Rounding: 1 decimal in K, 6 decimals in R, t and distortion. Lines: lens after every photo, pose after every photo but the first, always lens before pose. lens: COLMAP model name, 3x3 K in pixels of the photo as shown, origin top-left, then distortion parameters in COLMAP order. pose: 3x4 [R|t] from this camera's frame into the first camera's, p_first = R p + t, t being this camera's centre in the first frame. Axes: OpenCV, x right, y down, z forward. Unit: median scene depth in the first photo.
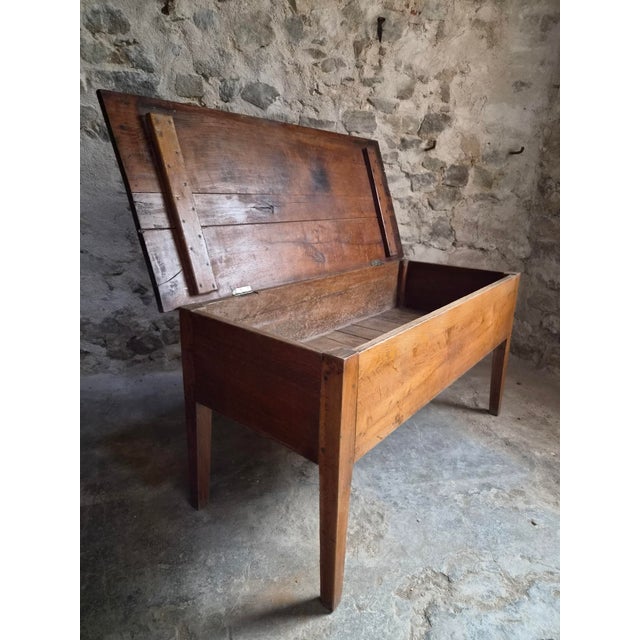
lens RADIAL K [[433.2, 0, 324.0], [0, 433.2, 316.9], [0, 0, 1]] dist [0.058831, -0.047275]
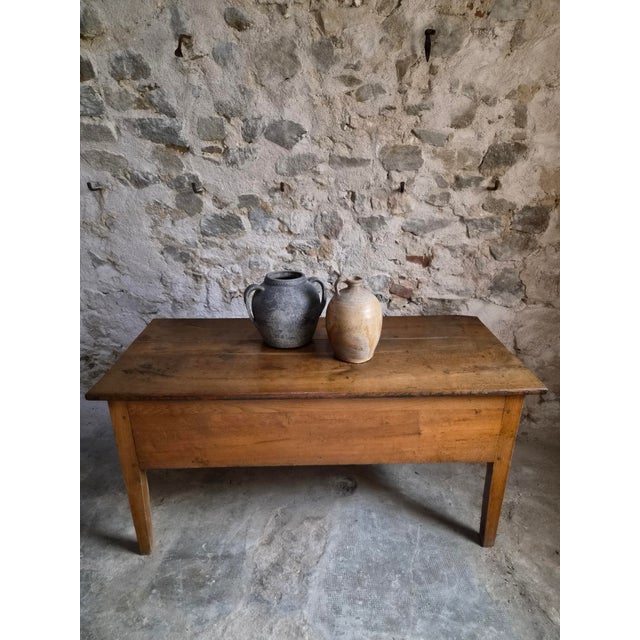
lens RADIAL K [[433.2, 0, 320.6], [0, 433.2, 322.7], [0, 0, 1]] dist [0.058831, -0.047275]
pose [[0.950341, 0.101315, -0.294258, 0.219754], [-0.068093, 0.990307, 0.121057, -0.236408], [0.303671, -0.095009, 0.948028, 0.145499]]
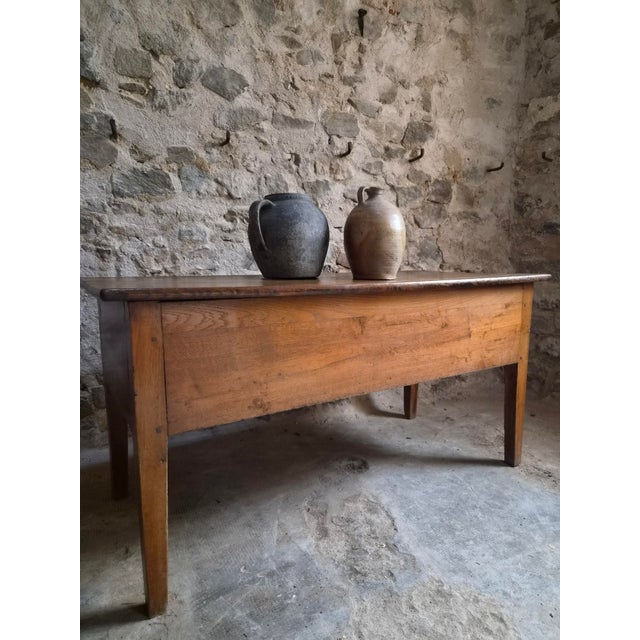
lens RADIAL K [[433.2, 0, 326.8], [0, 433.2, 324.2], [0, 0, 1]] dist [0.058831, -0.047275]
pose [[0.974004, -0.053625, 0.220091, -0.163340], [0.081506, 0.989469, -0.119616, 0.047555], [-0.211359, 0.134445, 0.968118, 0.230316]]
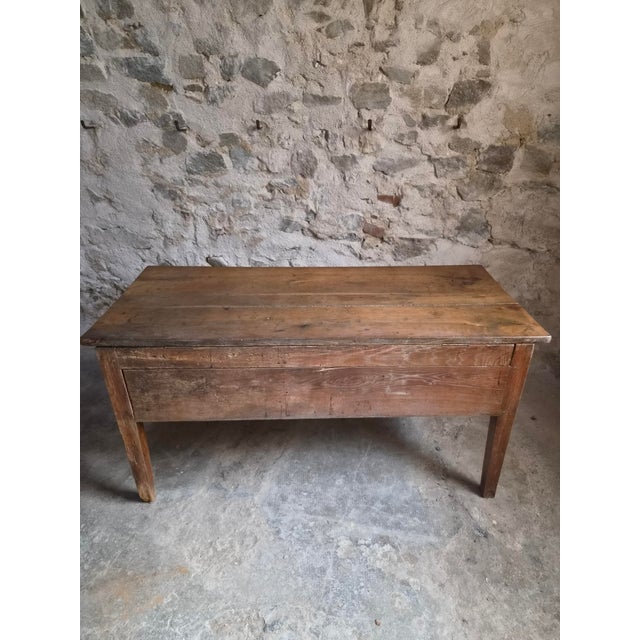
lens RADIAL K [[433.2, 0, 327.1], [0, 433.2, 320.1], [0, 0, 1]] dist [0.058831, -0.047275]
pose [[0.929350, 0.150549, -0.337110, 0.372370], [-0.086818, 0.976593, 0.196795, -0.186739], [0.358846, -0.153624, 0.920668, 0.116524]]
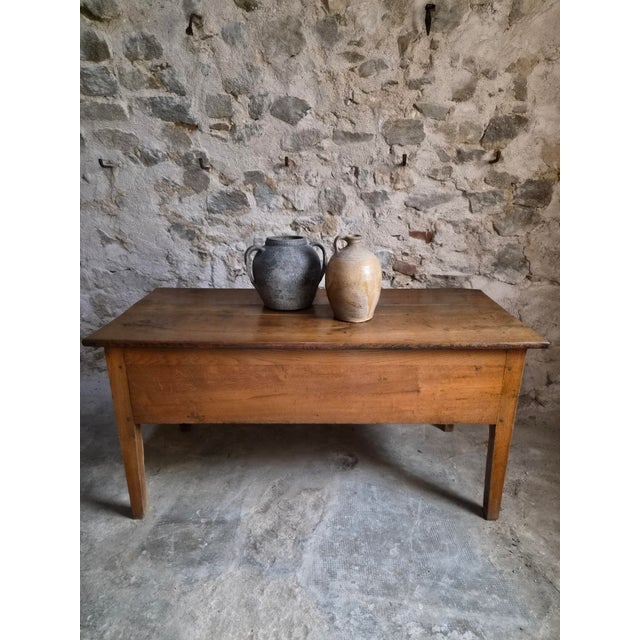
lens RADIAL K [[433.2, 0, 322.6], [0, 433.2, 317.6], [0, 0, 1]] dist [0.058831, -0.047275]
pose [[0.941764, 0.093790, -0.322929, 0.249680], [-0.078643, 0.995116, 0.059666, -0.134281], [0.326948, -0.030795, 0.944540, 0.147862]]
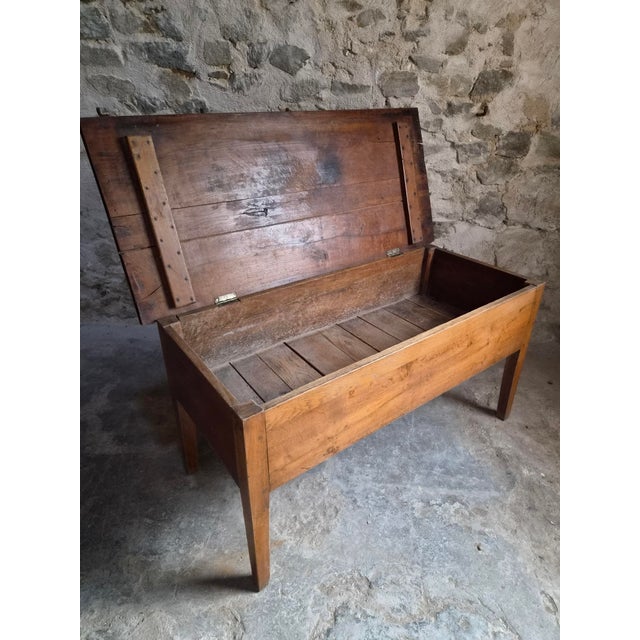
lens RADIAL K [[433.2, 0, 323.2], [0, 433.2, 322.9], [0, 0, 1]] dist [0.058831, -0.047275]
pose [[0.967693, 0.110554, -0.226599, 0.195754], [-0.060214, 0.974070, 0.218087, -0.165986], [0.244834, -0.197397, 0.949258, 0.020635]]
